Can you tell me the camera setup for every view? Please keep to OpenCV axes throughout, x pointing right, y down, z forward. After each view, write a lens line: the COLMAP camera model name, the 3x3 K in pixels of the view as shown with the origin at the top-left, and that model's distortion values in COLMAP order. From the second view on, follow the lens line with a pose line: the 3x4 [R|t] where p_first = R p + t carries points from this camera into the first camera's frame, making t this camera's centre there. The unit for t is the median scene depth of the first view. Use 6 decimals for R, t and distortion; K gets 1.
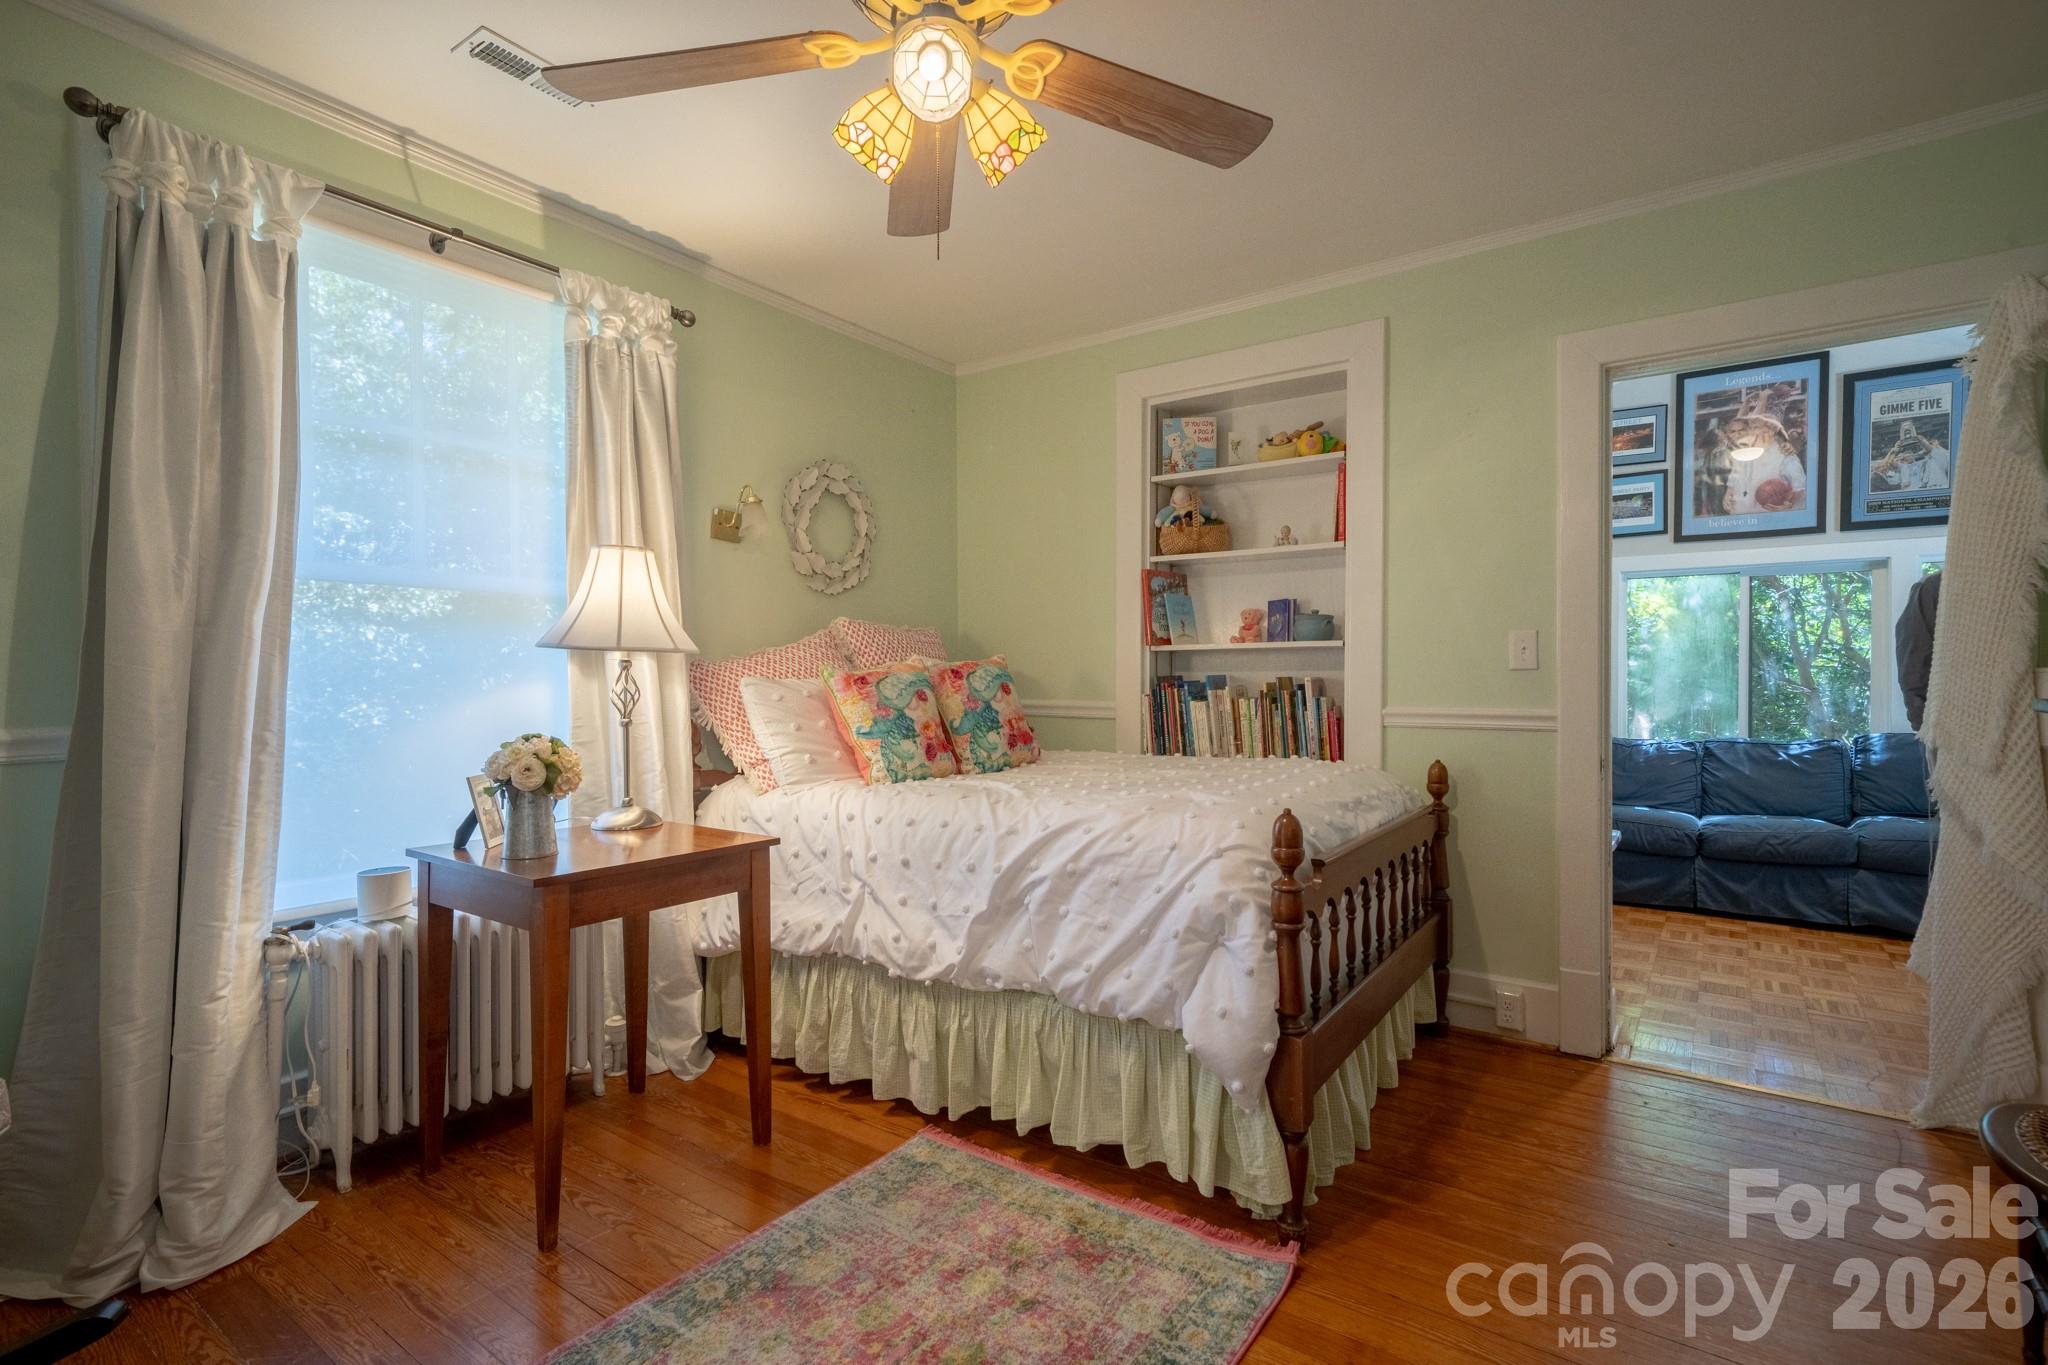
lens RADIAL K [[959.5, 0, 1024.0], [0, 959.5, 682.5], [0, 0, 1]] dist [0.003780, 0.005030]
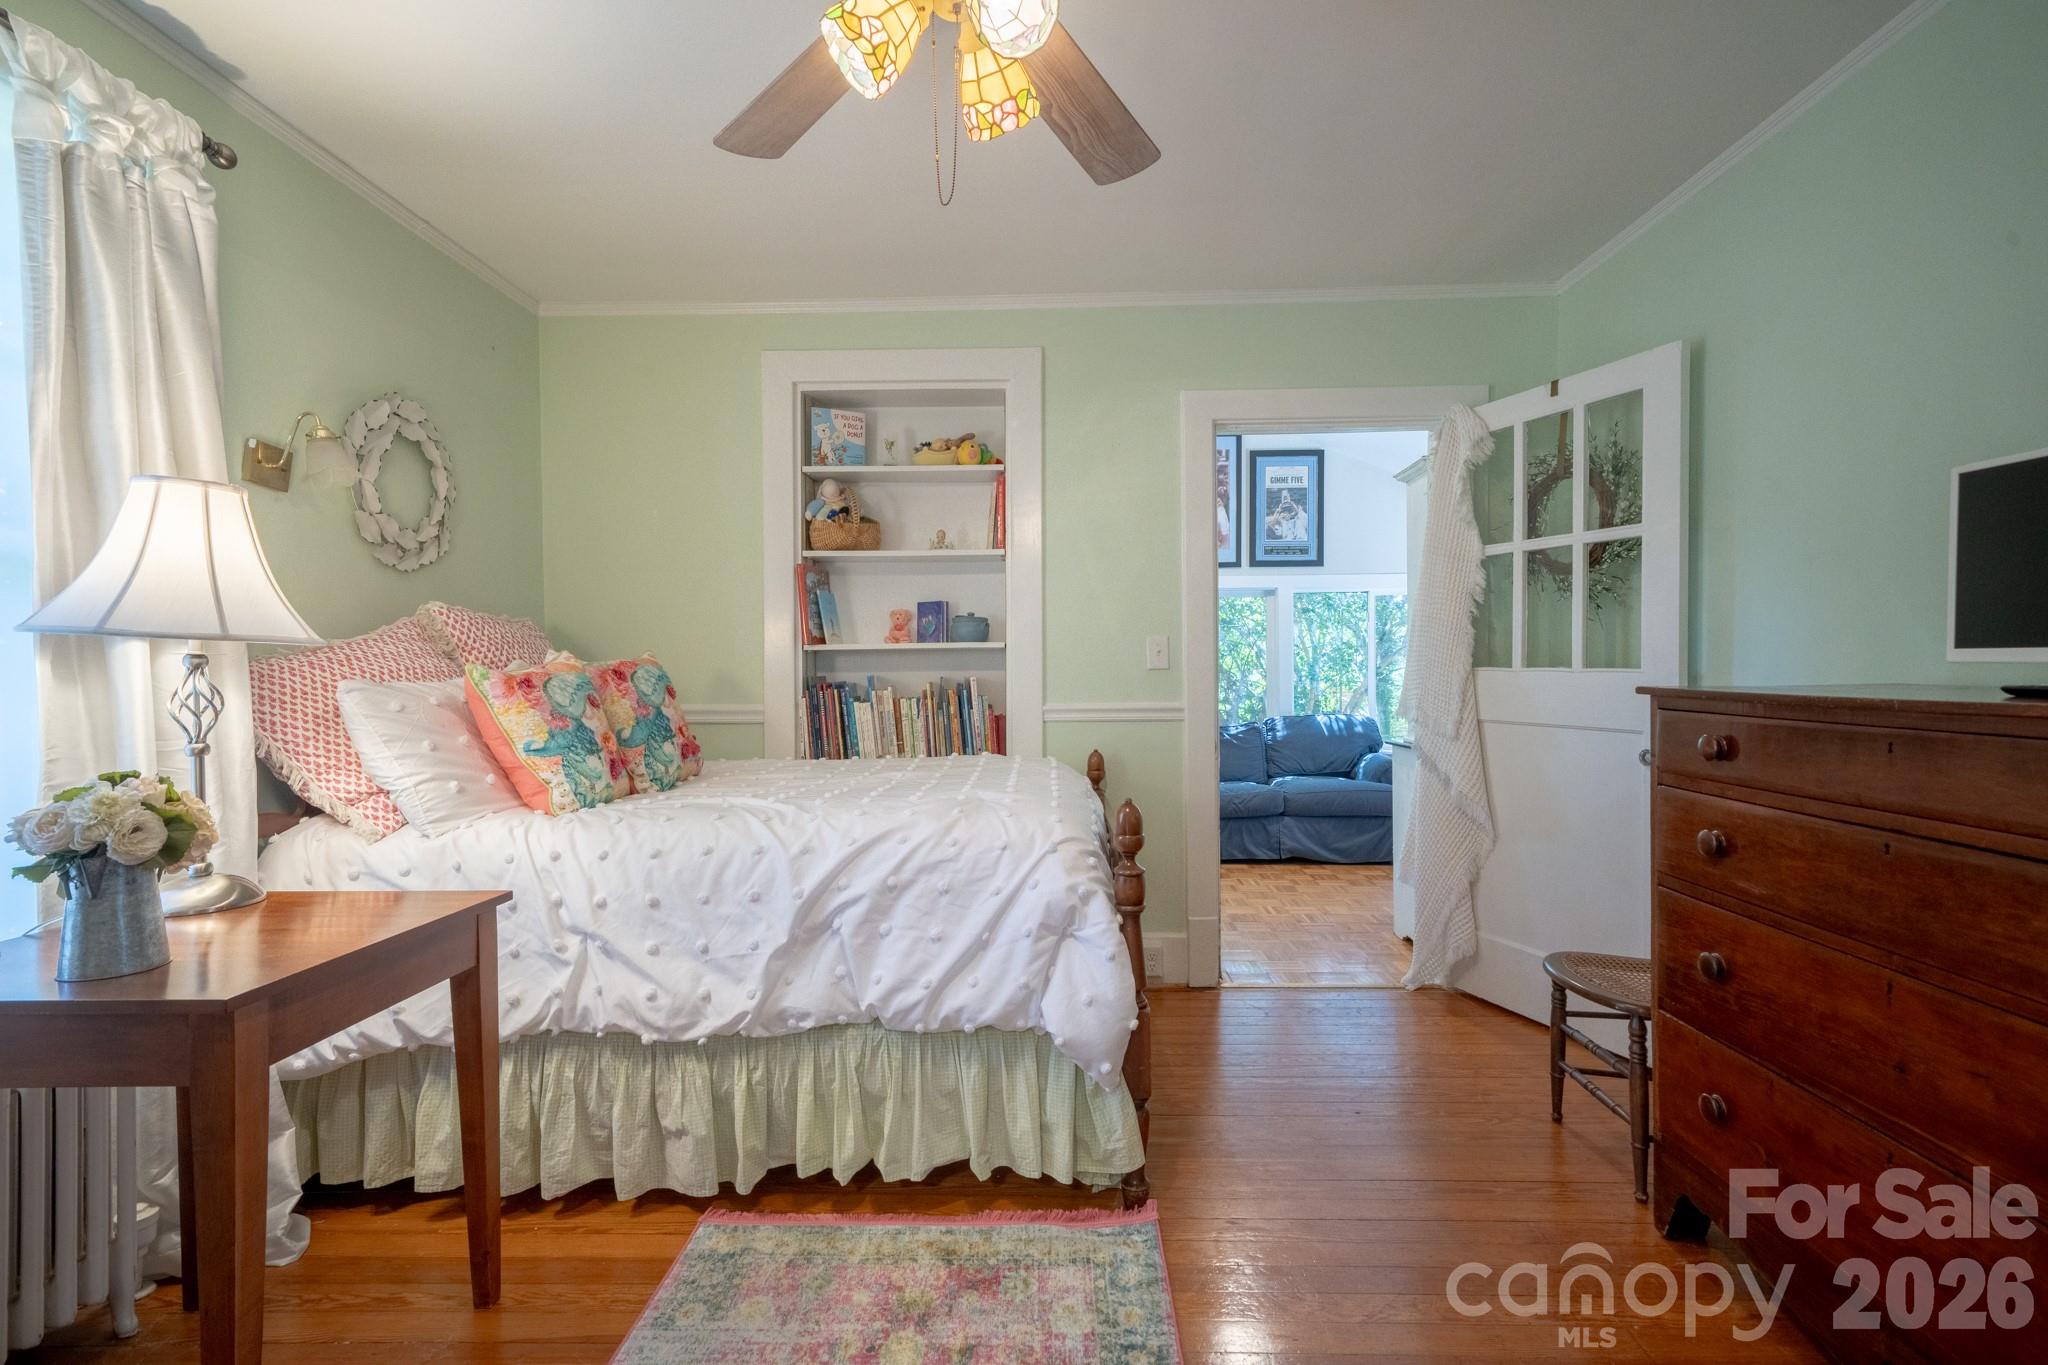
lens RADIAL K [[959.5, 0, 1024.0], [0, 959.5, 682.5], [0, 0, 1]] dist [0.003780, 0.005030]
pose [[0.829954, -0.007941, 0.557776, -0.292598], [0.009002, 0.999959, 0.000842, 0.000258], [-0.557760, 0.004322, 0.829991, 0.124305]]
